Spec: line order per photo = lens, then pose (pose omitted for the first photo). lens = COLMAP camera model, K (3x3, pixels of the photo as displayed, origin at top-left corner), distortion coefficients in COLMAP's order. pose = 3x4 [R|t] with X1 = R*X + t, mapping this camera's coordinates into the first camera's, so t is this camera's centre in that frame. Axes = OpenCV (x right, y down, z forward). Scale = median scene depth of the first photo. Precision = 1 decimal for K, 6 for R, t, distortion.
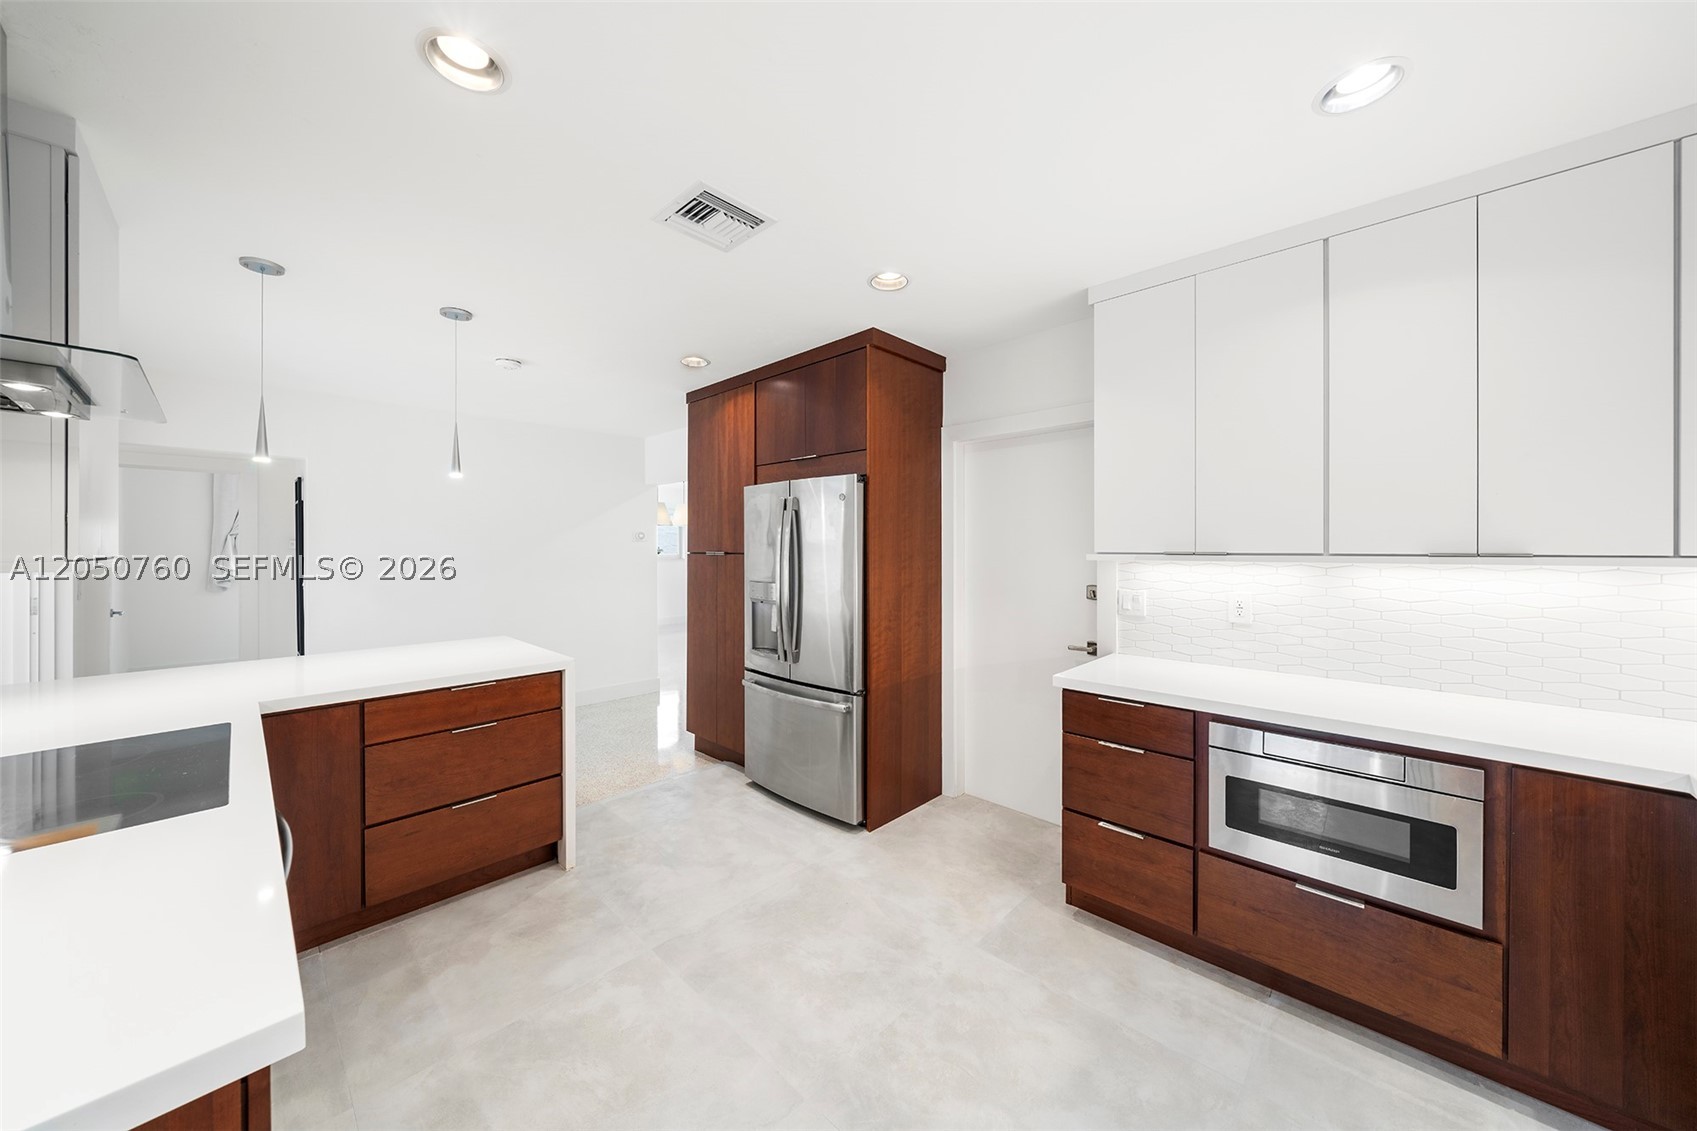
lens RADIAL K [[584.9, 0, 841.4], [0, 584.9, 564.6], [0, 0, 1]] dist [-0.000140, -0.000021]
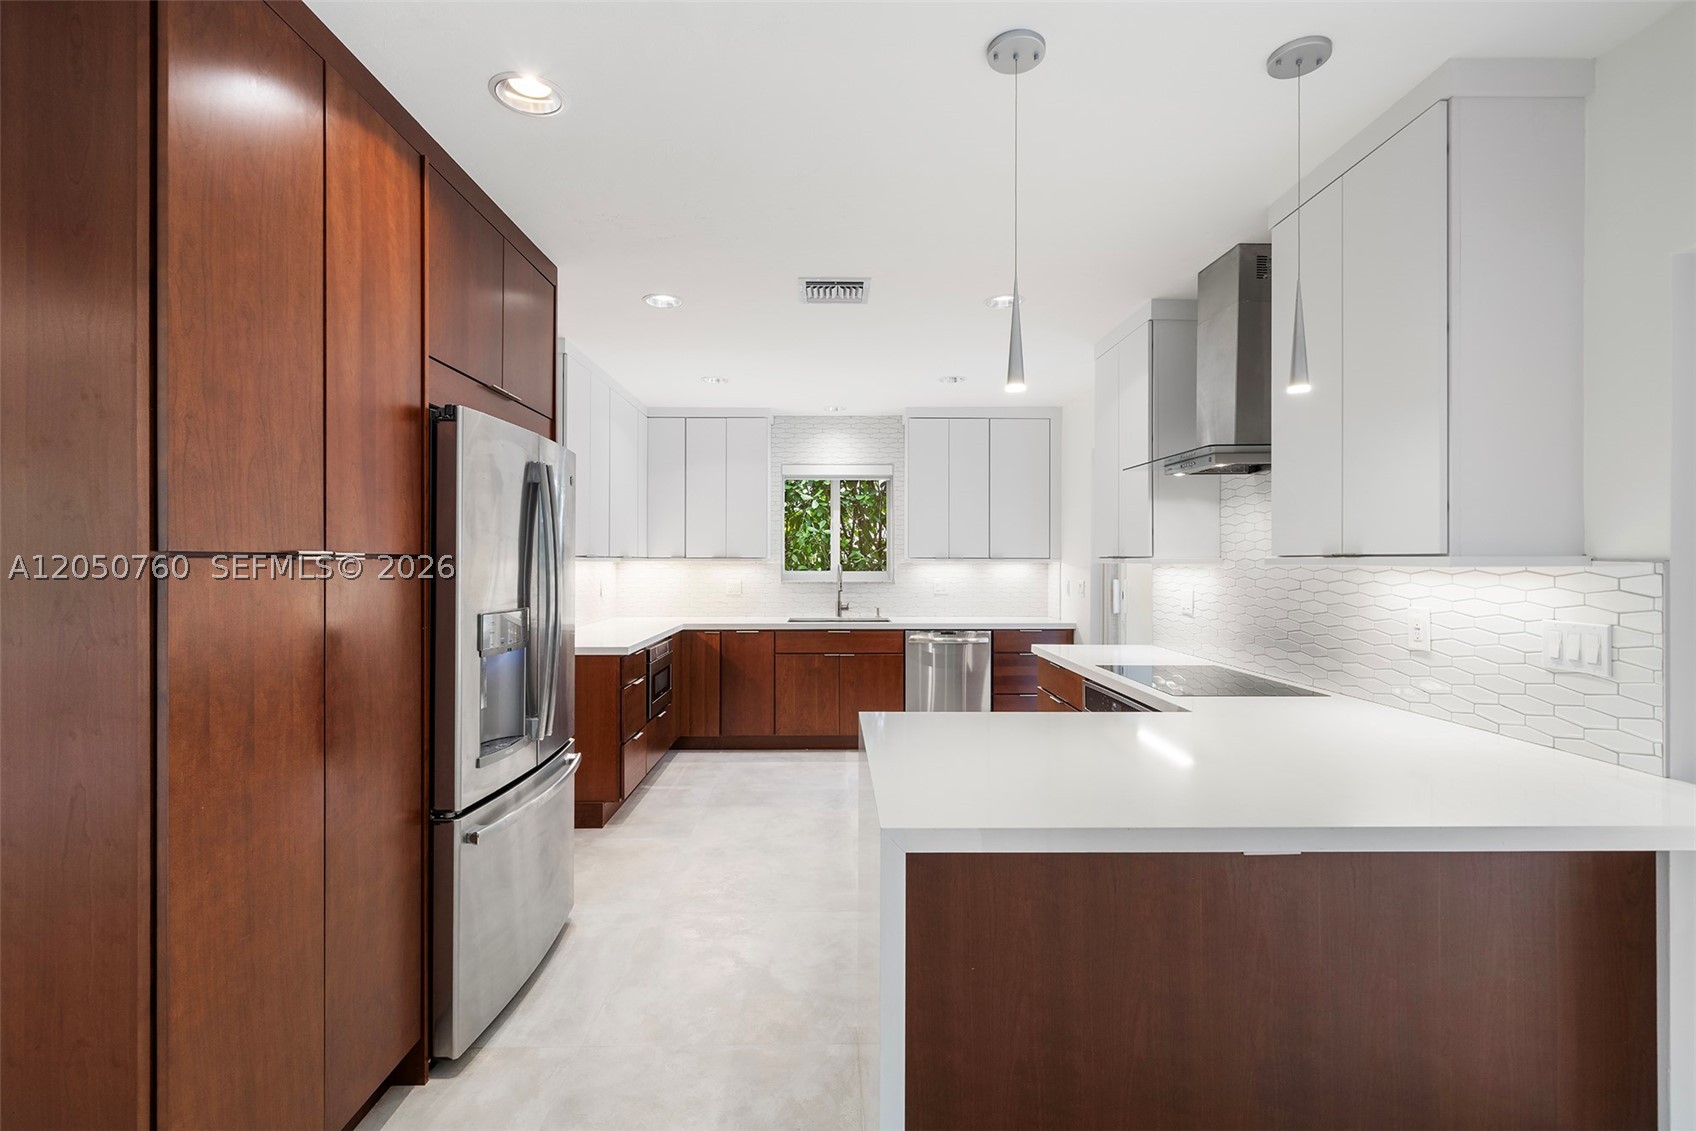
lens RADIAL K [[751.5, 0, 848.1], [0, 751.5, 560.3], [0, 0, 1]] dist [-0.000897, 0.000016]
pose [[-0.708791, -0.001437, 0.705417, -1.268726], [0.014719, 0.999750, 0.016827, -0.029027], [-0.705265, 0.022310, -0.708592, 1.940831]]
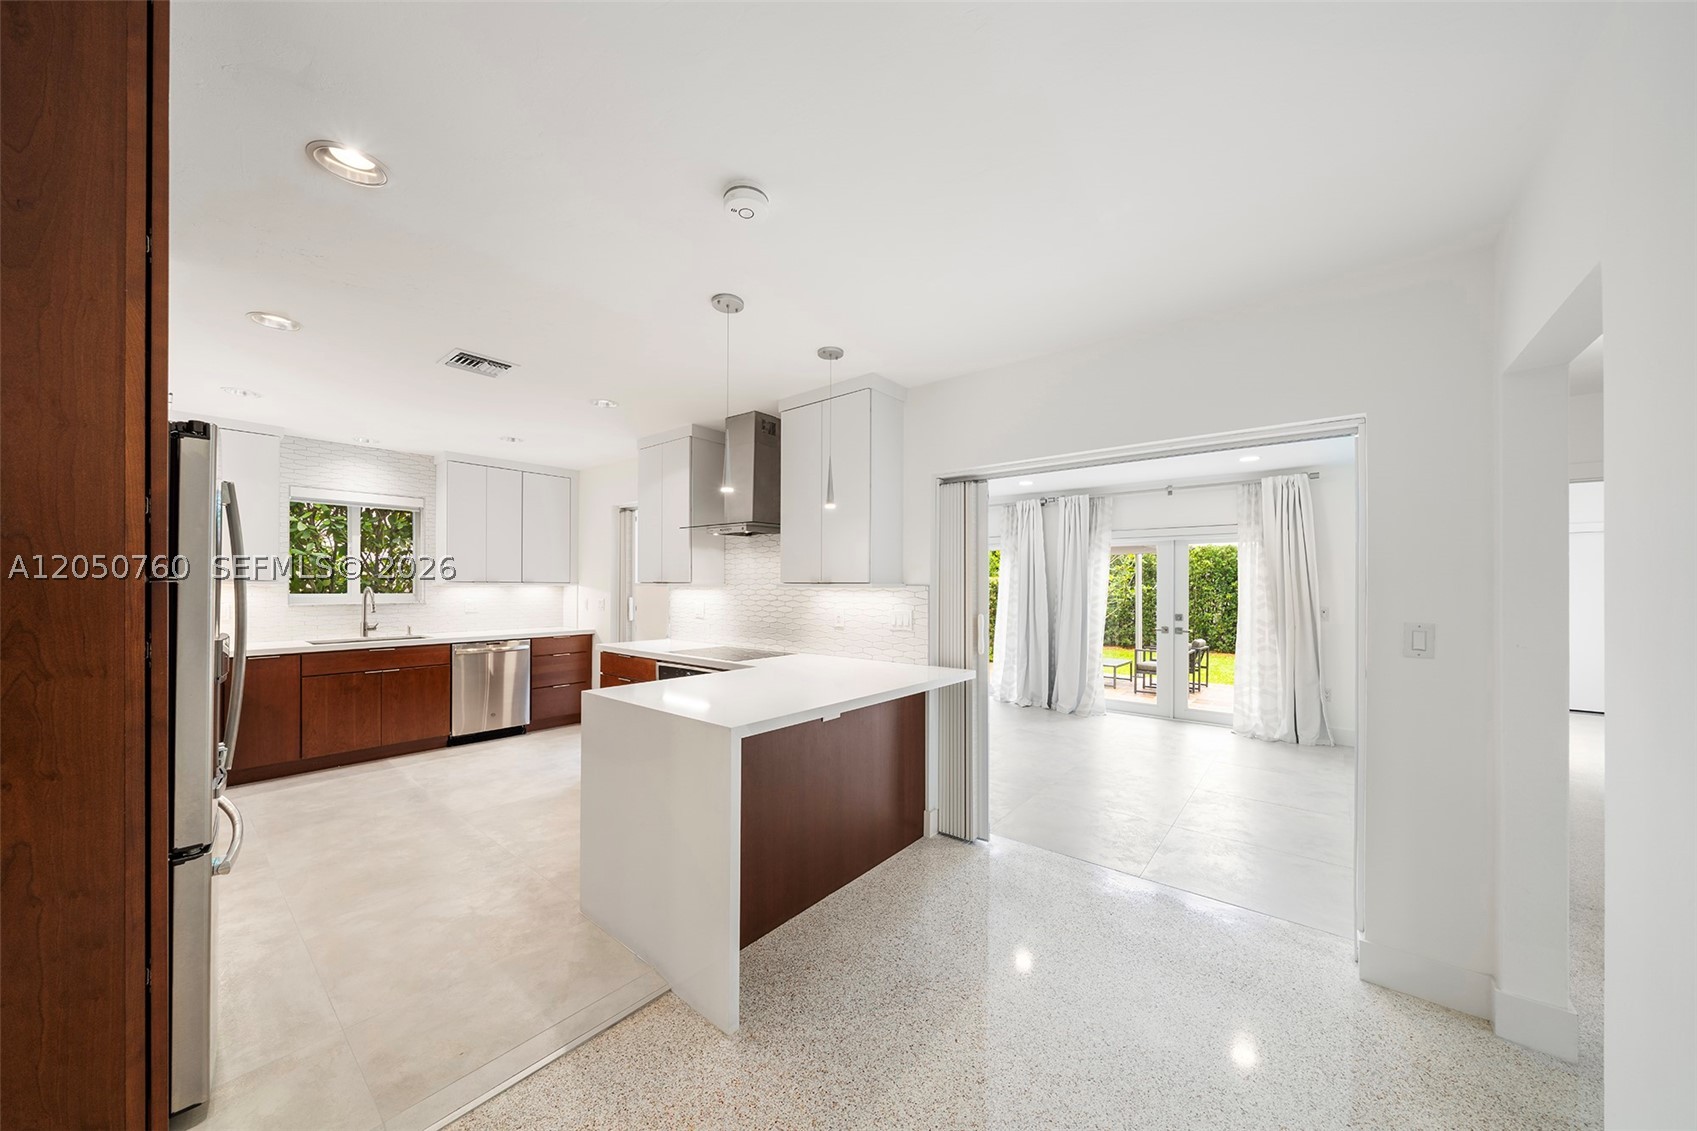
lens RADIAL K [[577.4, 0, 836.4], [0, 577.4, 584.2], [0, 0, 1]] dist [-0.000188, 0.000006]
pose [[-0.997763, -0.004788, -0.066686, -0.974742], [-0.006247, 0.999745, 0.021682, -0.040184], [0.066565, 0.022050, -0.997538, 2.362250]]
